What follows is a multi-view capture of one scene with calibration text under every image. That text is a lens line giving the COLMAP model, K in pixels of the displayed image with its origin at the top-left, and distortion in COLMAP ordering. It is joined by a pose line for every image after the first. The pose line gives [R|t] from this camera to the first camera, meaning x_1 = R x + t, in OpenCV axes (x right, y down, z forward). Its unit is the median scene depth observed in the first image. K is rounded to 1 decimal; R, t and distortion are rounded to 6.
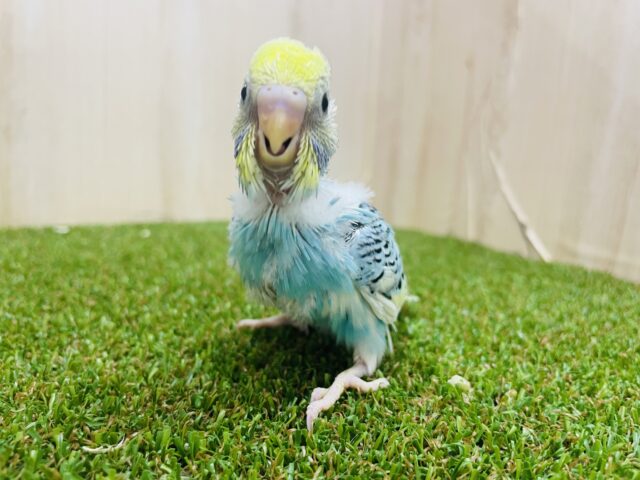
lens RADIAL K [[528.5, 0, 320.0], [0, 528.5, 240.0], [0, 0, 1]] dist [-0.049342, -0.003193]
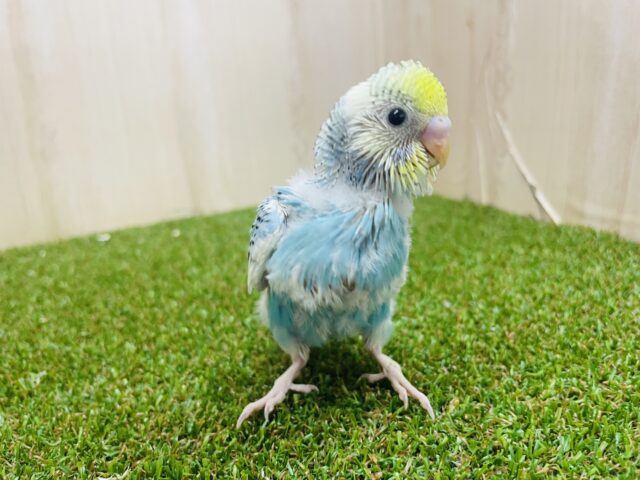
lens RADIAL K [[528.5, 0, 320.0], [0, 528.5, 240.0], [0, 0, 1]] dist [-0.049342, -0.003193]
pose [[0.986306, -0.099940, -0.131195, 0.169503], [0.115402, 0.986513, 0.116081, -0.144849], [0.117824, -0.129632, 0.984537, -0.075772]]
